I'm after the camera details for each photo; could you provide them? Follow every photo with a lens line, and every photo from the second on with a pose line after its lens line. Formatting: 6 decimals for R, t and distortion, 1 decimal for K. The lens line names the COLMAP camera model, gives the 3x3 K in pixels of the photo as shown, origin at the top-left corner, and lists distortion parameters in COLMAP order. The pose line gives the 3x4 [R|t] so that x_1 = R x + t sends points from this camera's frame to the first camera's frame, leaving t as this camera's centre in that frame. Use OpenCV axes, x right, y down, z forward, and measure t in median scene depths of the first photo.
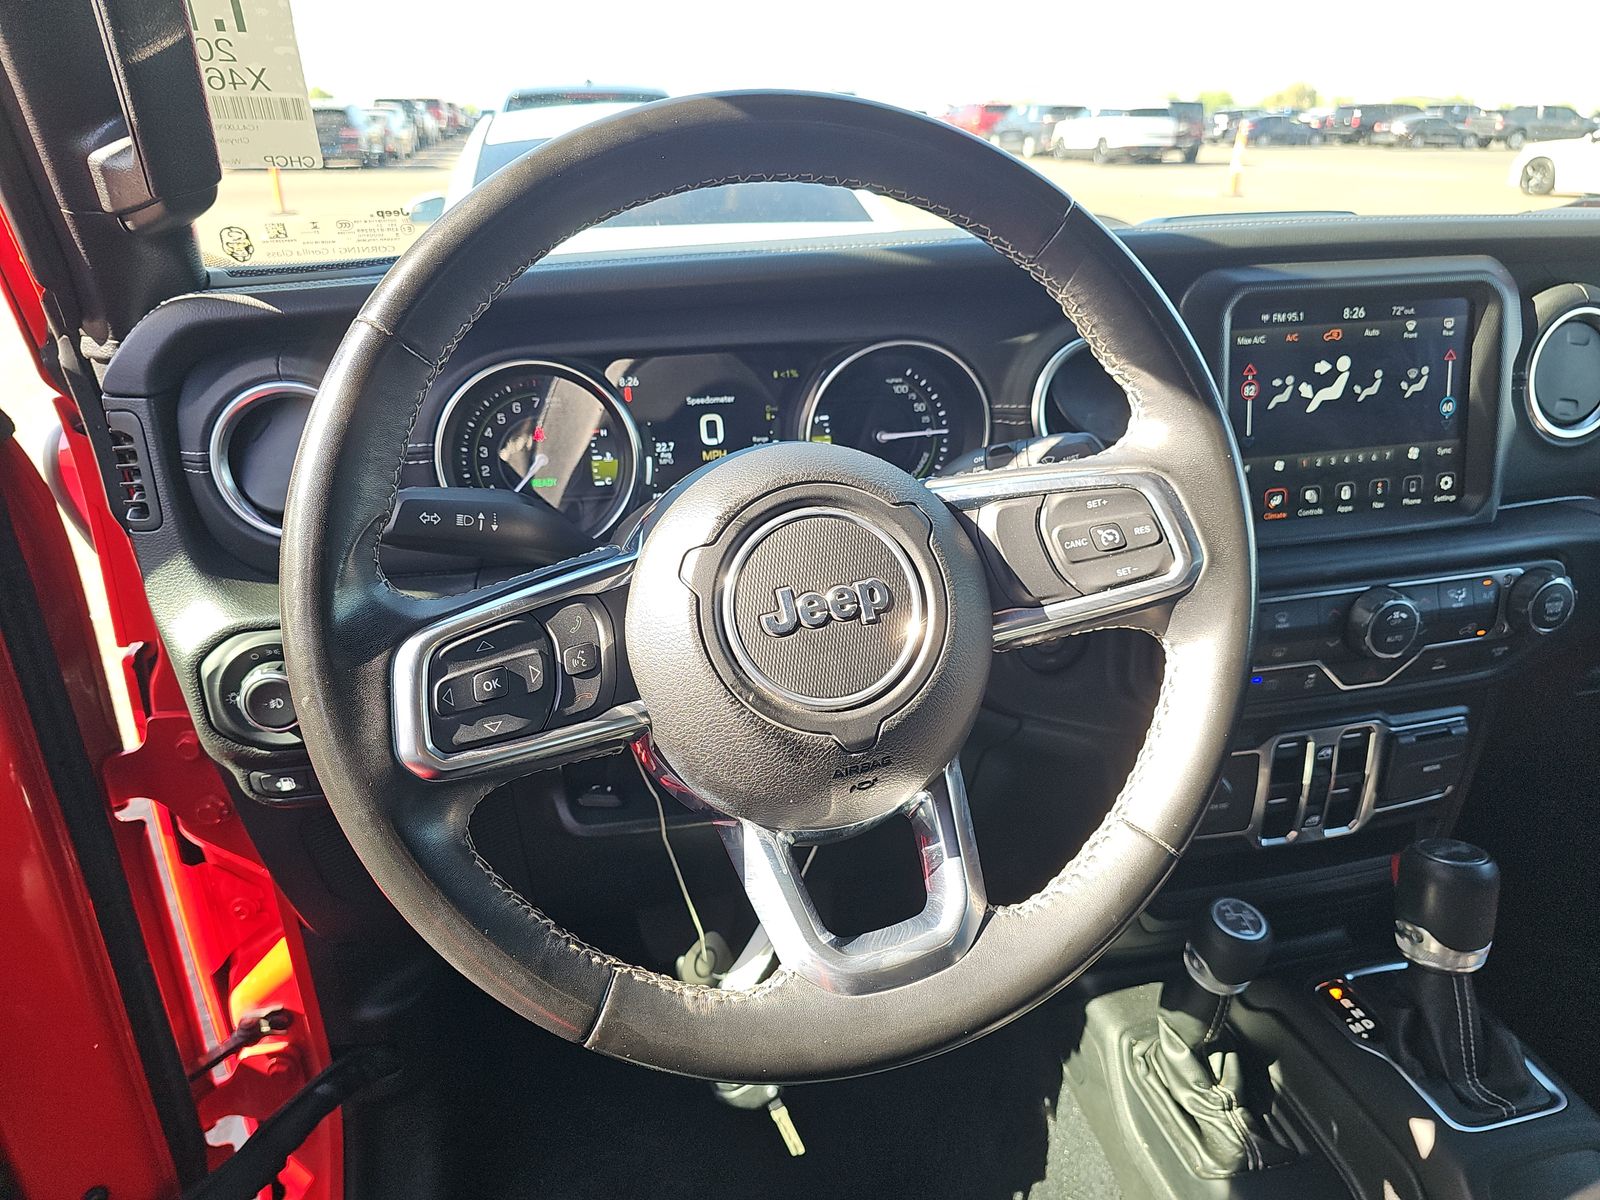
lens RADIAL K [[1062.0, 0, 800.0], [0, 1062.0, 600.0], [0, 0, 1]] dist [0.048780, -0.106966]
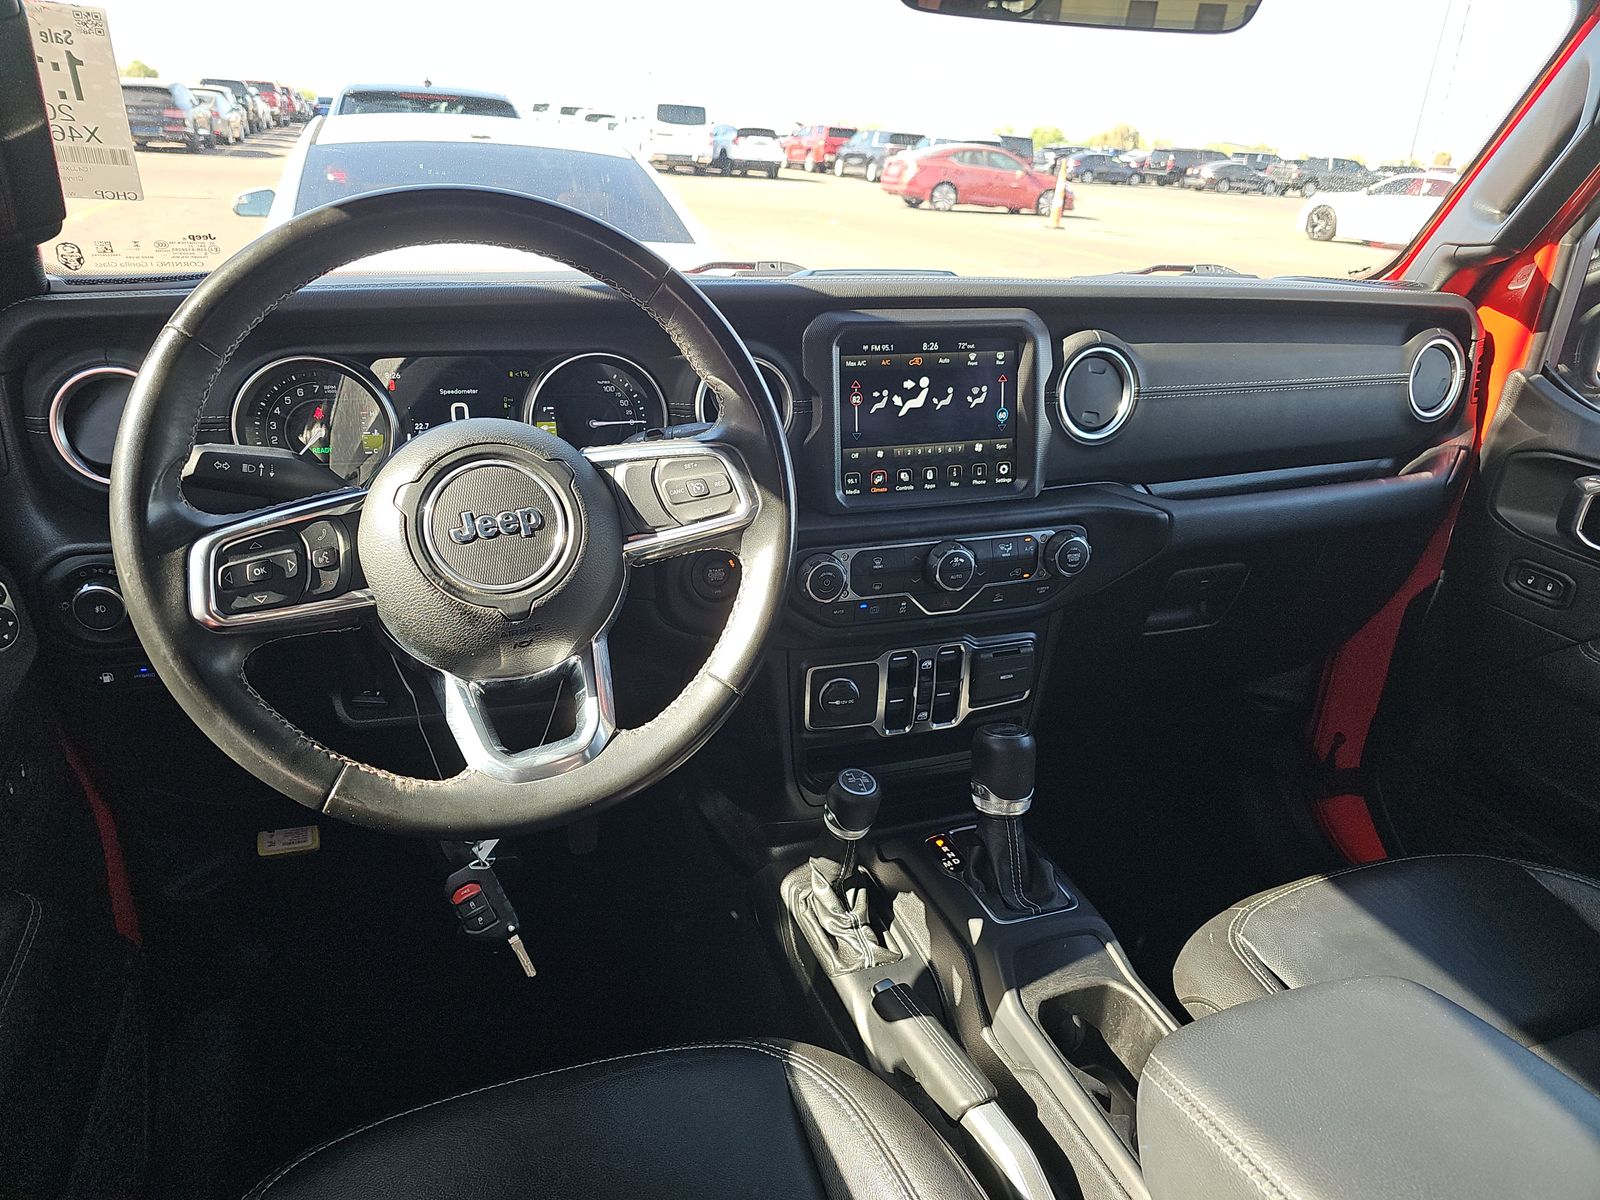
lens RADIAL K [[1041.1, 0, 800.4], [0, 1041.1, 593.7], [0, 0, 1]] dist [0.038903, -0.066656]
pose [[0.989427, 0.006075, 0.144905, 0.162945], [-0.004521, 0.999929, -0.011050, 0.081021], [-0.144962, 0.010278, 0.989384, -0.369715]]
